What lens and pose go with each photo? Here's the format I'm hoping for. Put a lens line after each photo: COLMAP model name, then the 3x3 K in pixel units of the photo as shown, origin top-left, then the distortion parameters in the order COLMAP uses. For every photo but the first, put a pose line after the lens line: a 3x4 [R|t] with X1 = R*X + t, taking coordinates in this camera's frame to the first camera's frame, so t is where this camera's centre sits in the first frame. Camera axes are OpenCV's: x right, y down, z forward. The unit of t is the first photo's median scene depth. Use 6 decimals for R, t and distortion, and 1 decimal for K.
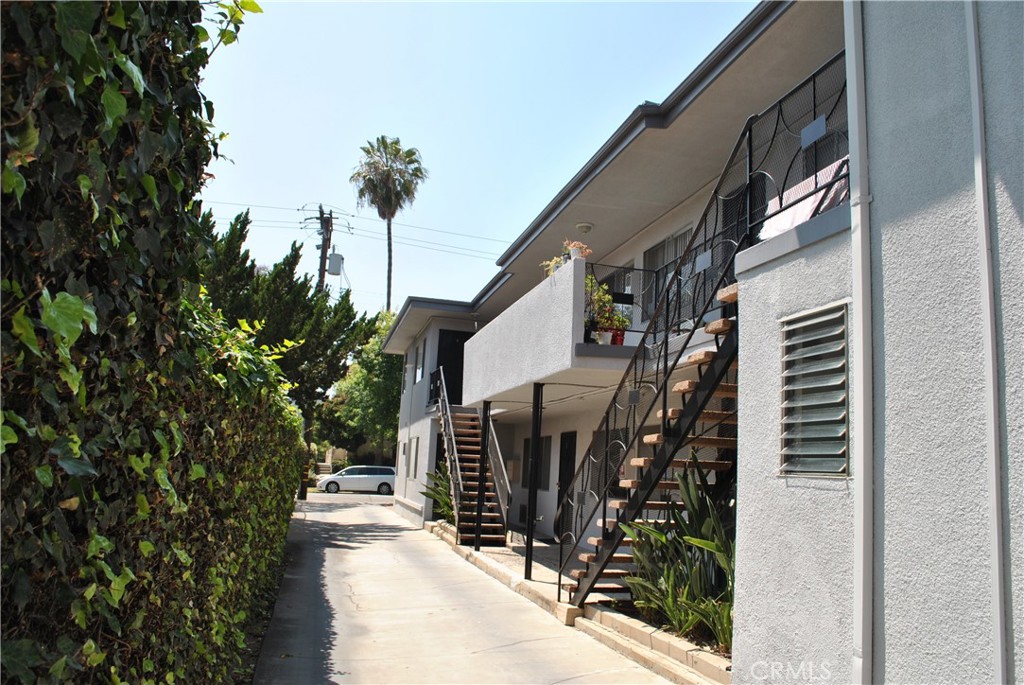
lens RADIAL K [[808.7, 0, 521.0], [0, 808.7, 343.9], [0, 0, 1]] dist [-0.086988, 0.015820]
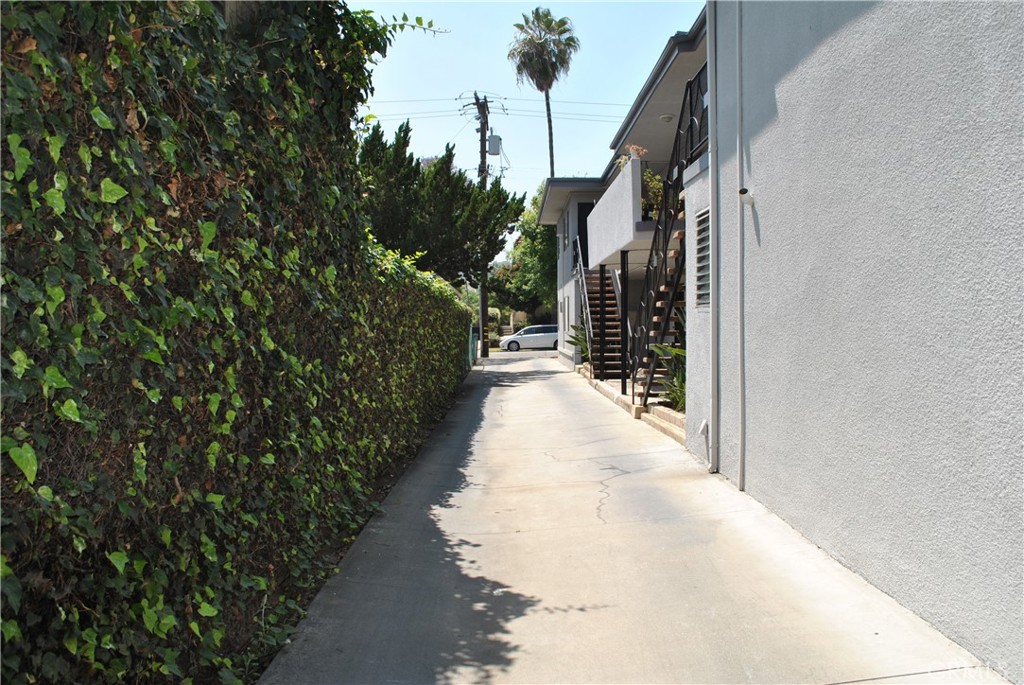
lens RADIAL K [[808.7, 0, 521.0], [0, 808.7, 343.9], [0, 0, 1]] dist [-0.086988, 0.015820]
pose [[0.971684, -0.053161, -0.230228, 0.083990], [0.092544, 0.982143, 0.163804, -0.018243], [0.217409, -0.180472, 0.959251, -0.183113]]
